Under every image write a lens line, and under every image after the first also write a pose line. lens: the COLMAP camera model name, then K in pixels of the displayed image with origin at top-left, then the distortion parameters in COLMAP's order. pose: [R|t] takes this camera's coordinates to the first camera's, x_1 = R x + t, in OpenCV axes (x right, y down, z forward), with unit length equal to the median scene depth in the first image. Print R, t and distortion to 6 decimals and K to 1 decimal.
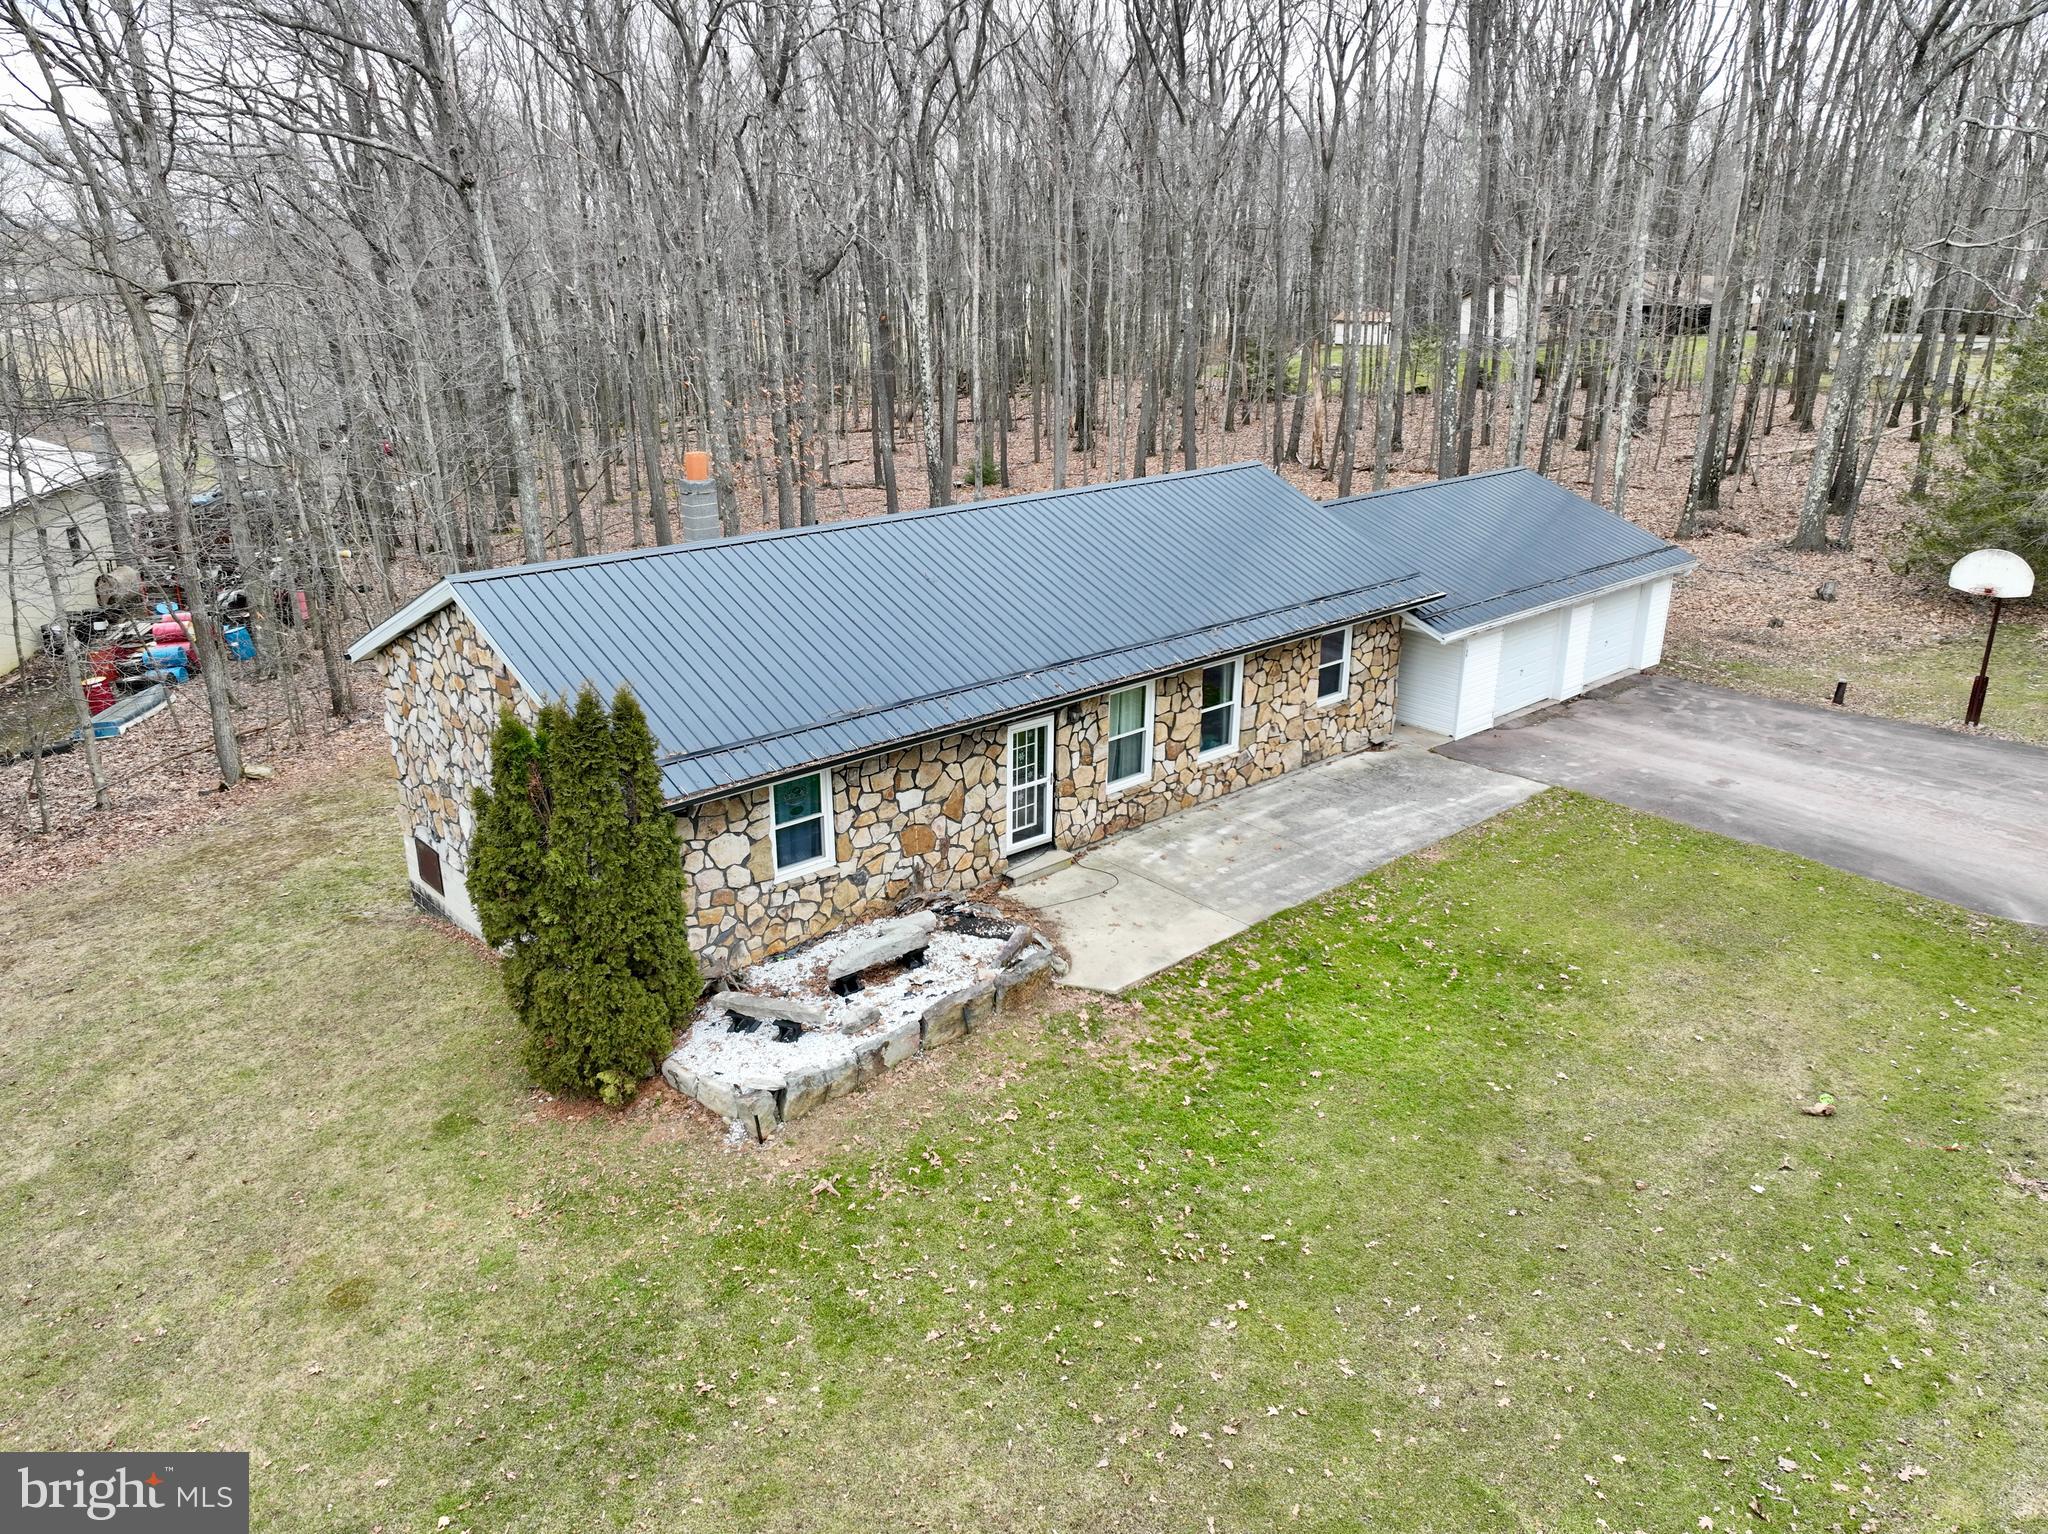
lens RADIAL K [[1444.8, 0, 1031.1], [0, 1444.8, 765.3], [0, 0, 1]] dist [0.003349, 0.009416]
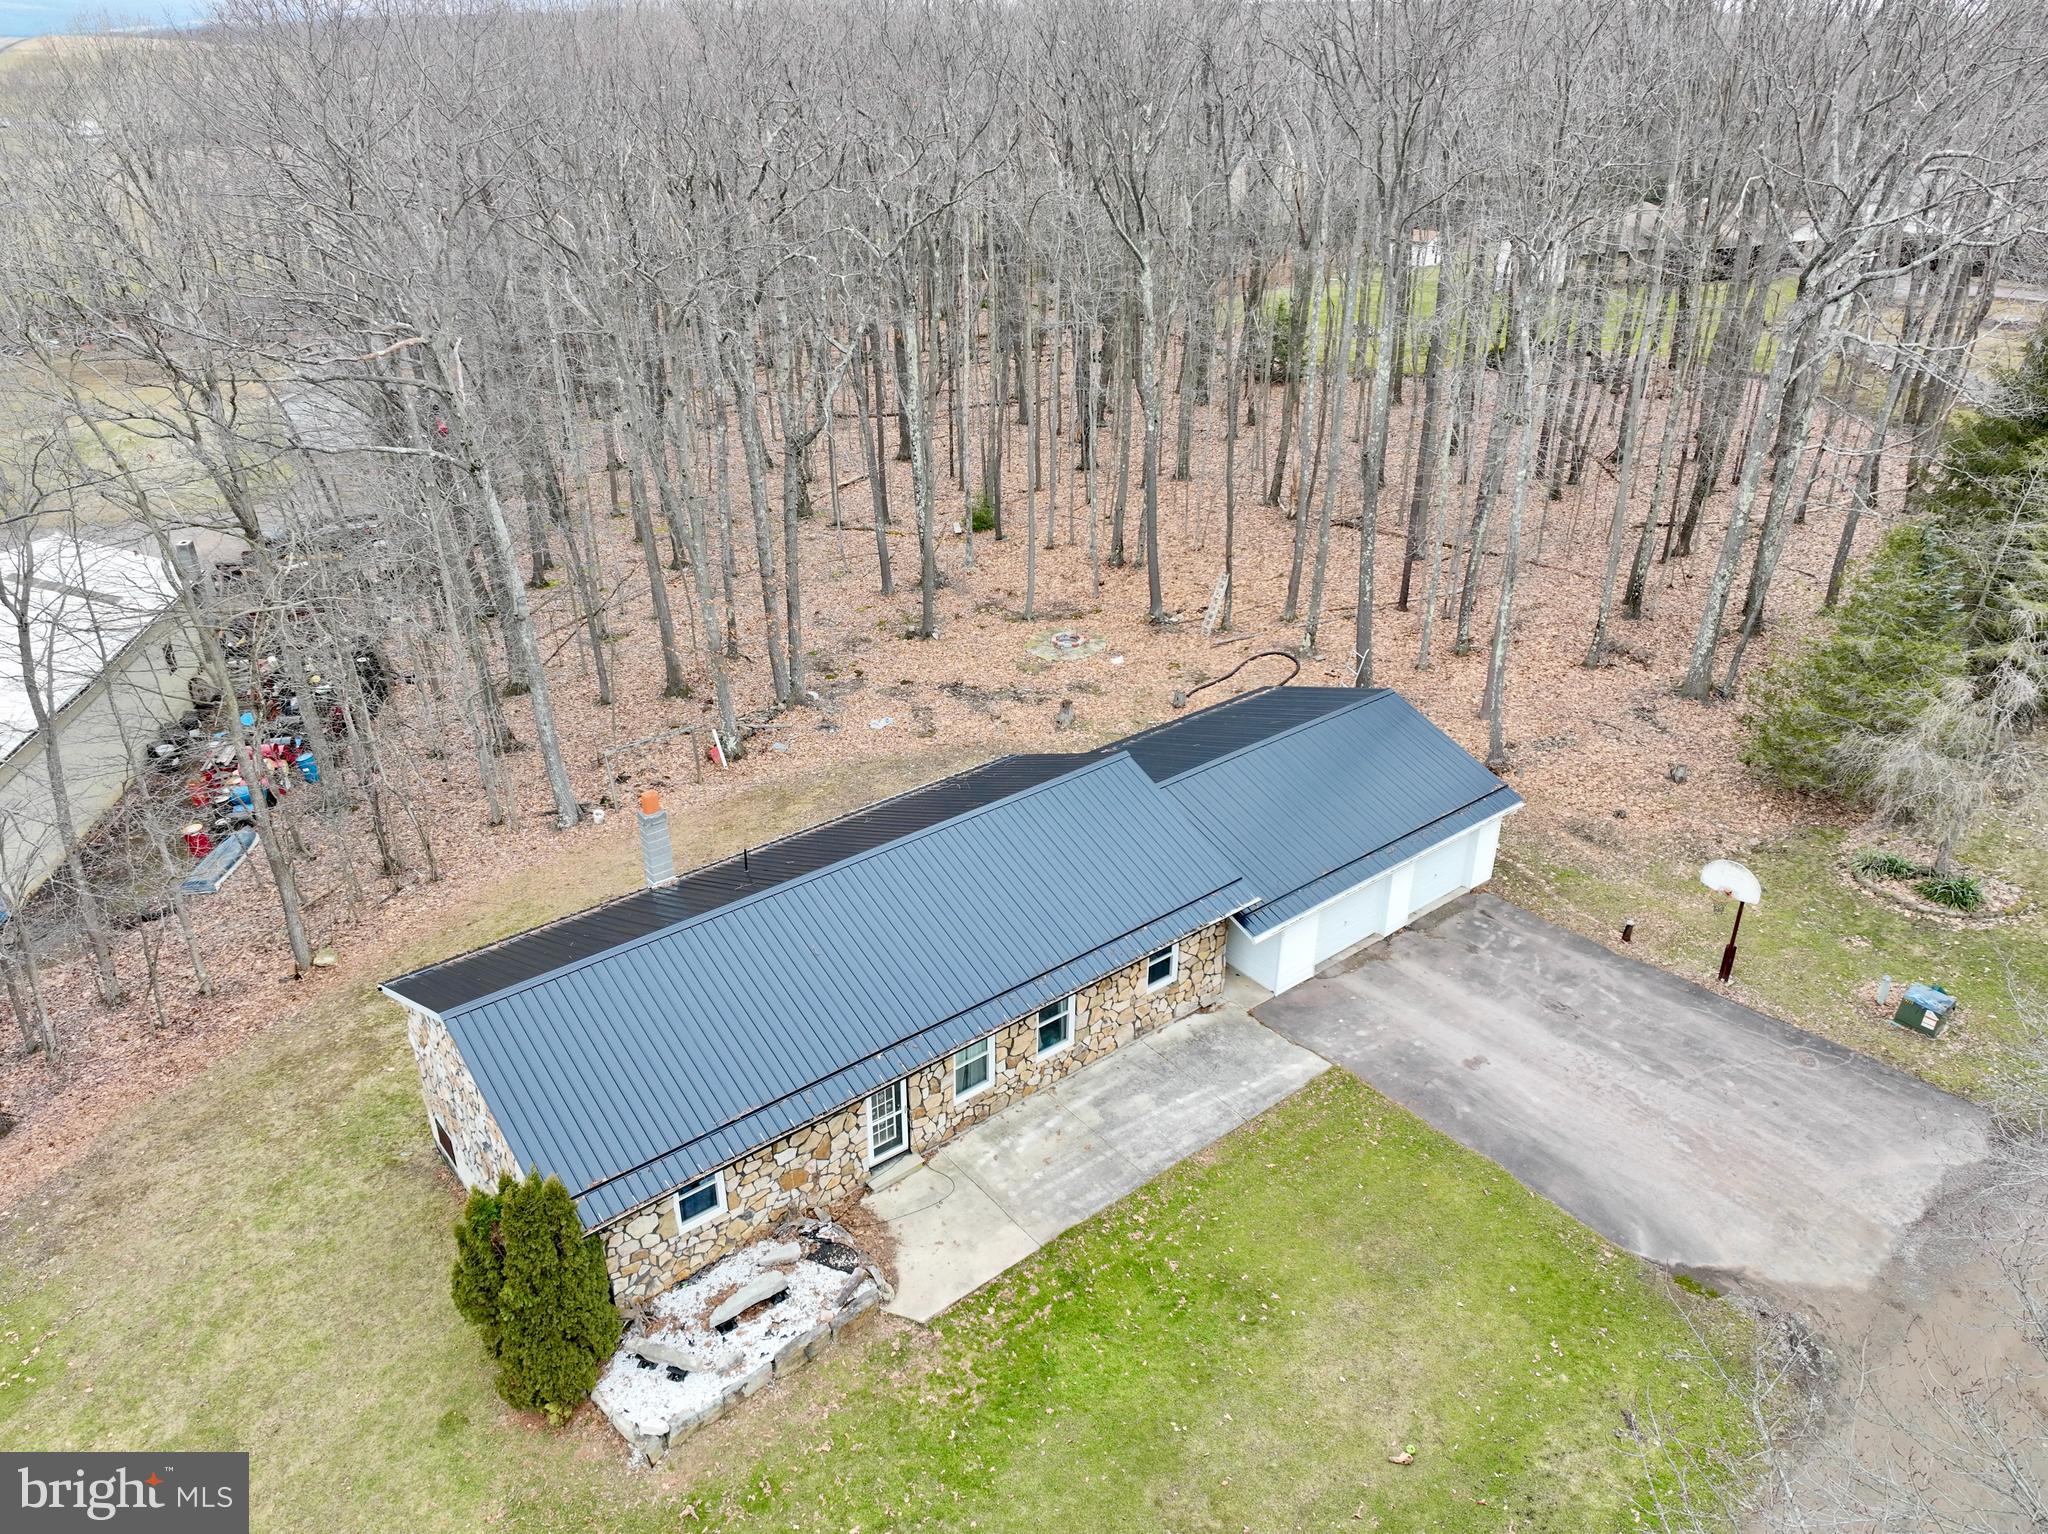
lens RADIAL K [[1444.8, 0, 1032.0], [0, 1444.8, 762.2], [0, 0, 1]] dist [0.003349, 0.009416]
pose [[0.998388, 0.027853, -0.049451, 0.192393], [-0.021192, 0.991228, 0.130453, -0.496385], [0.052651, -0.129195, 0.990220, -0.264162]]
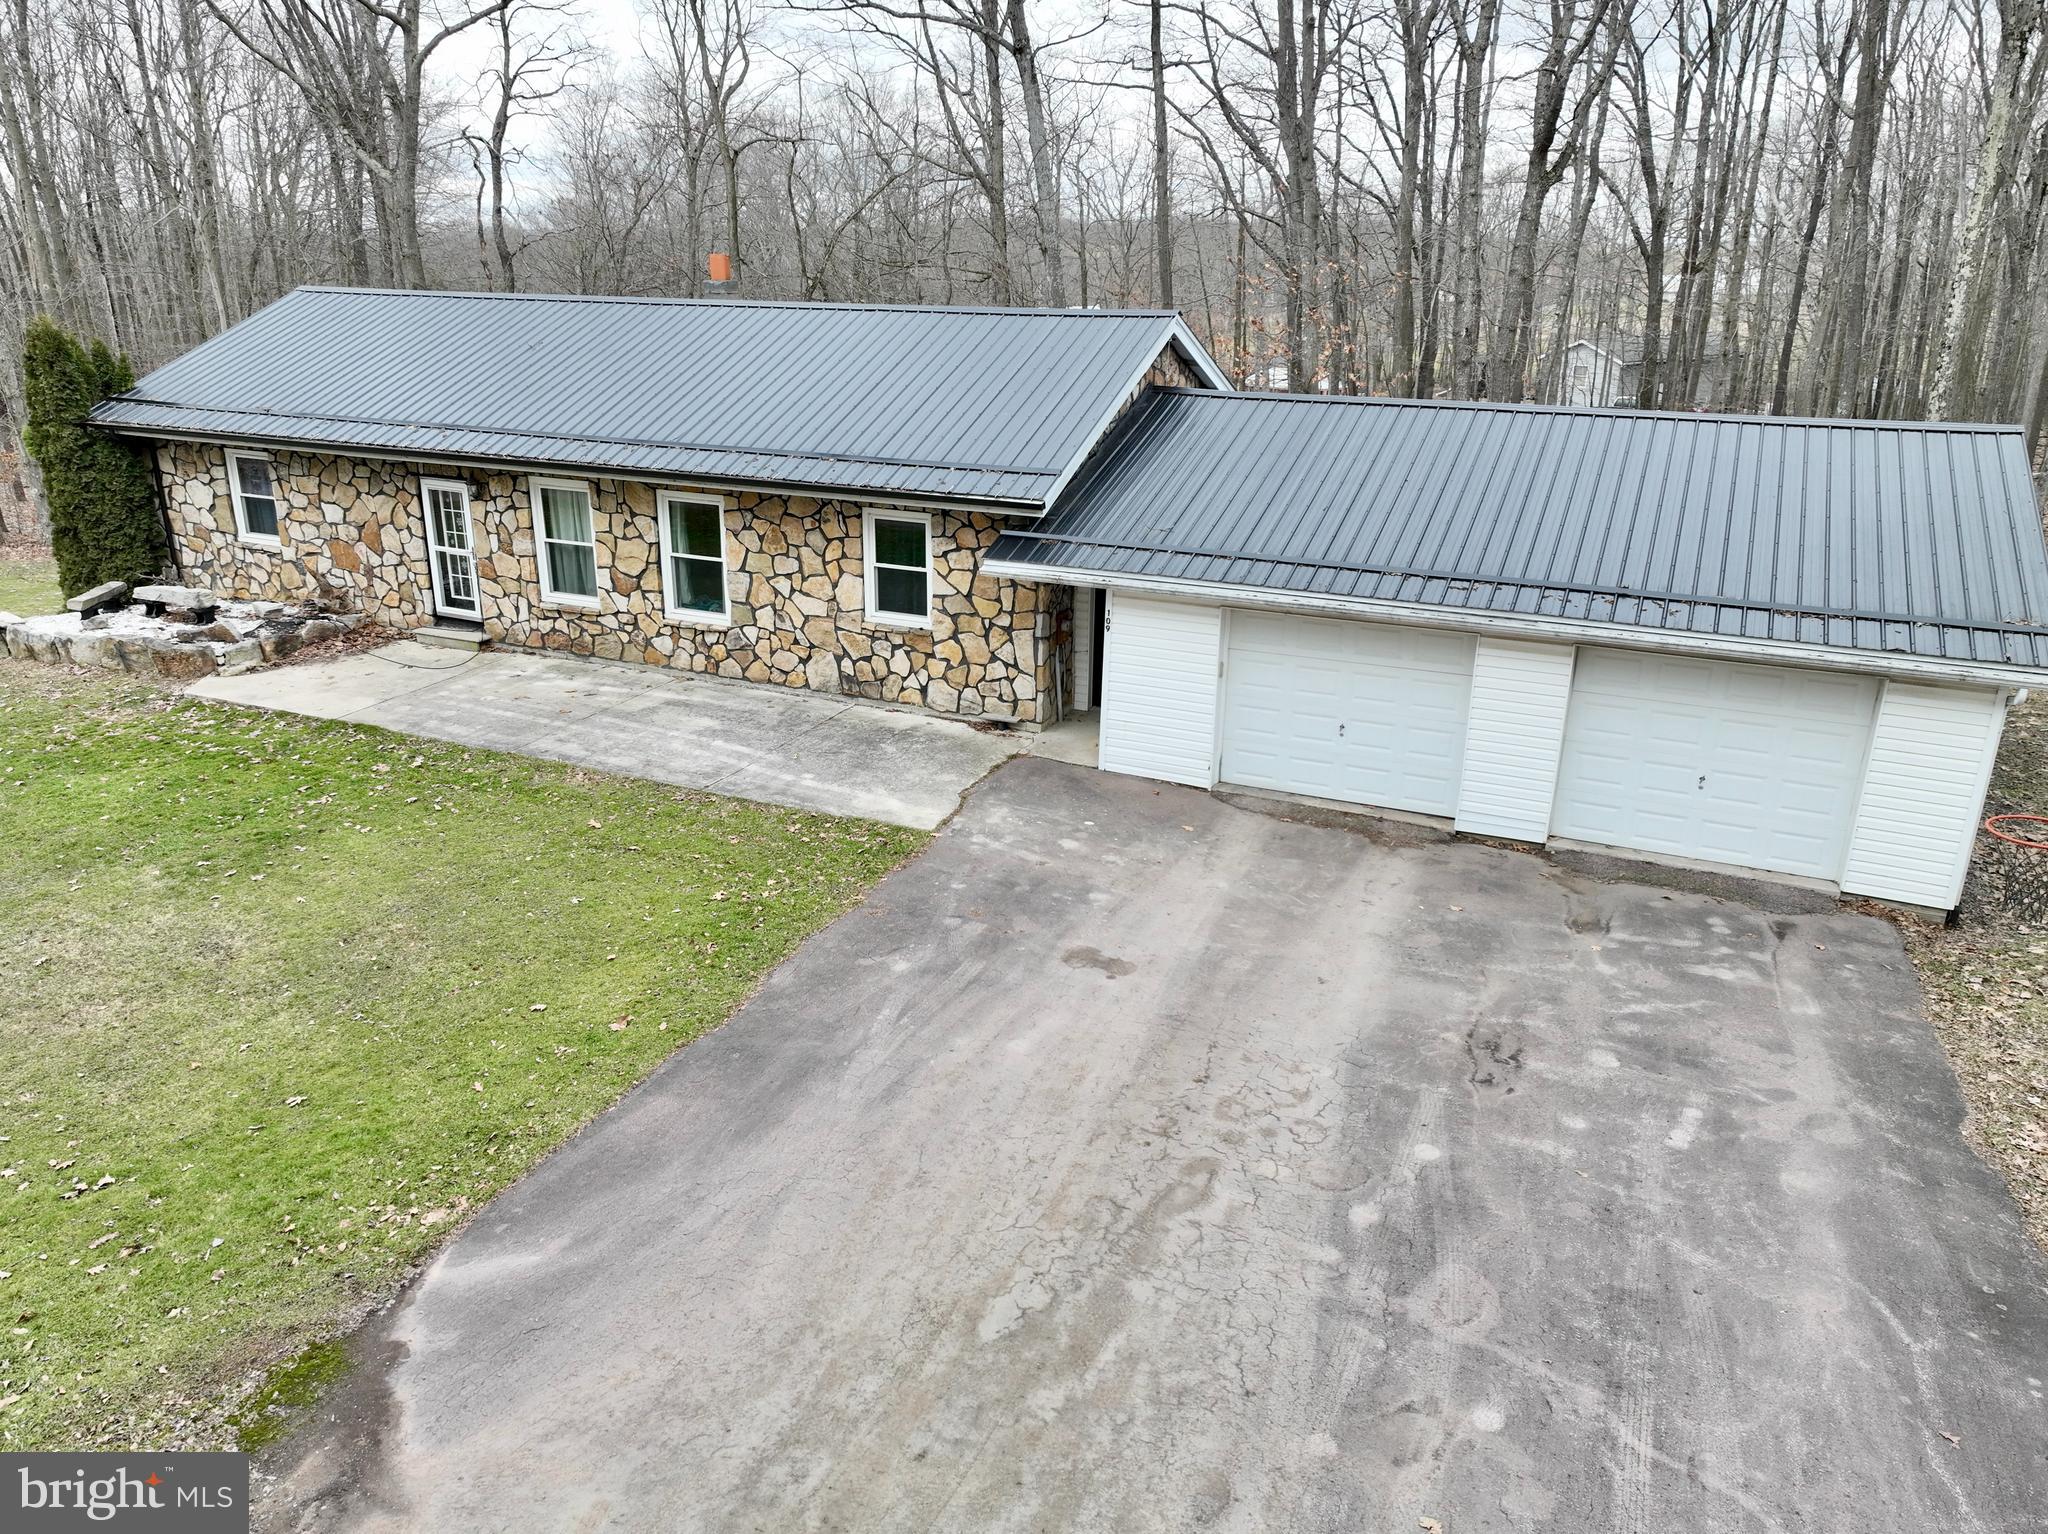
lens RADIAL K [[1444.8, 0, 1027.5], [0, 1444.8, 772.1], [0, 0, 1]] dist [0.003349, 0.009416]
pose [[0.391365, 0.310038, -0.866435, 1.082403], [-0.319521, 0.928741, 0.188006, -0.161119], [0.862983, 0.203265, 0.462540, 0.937598]]
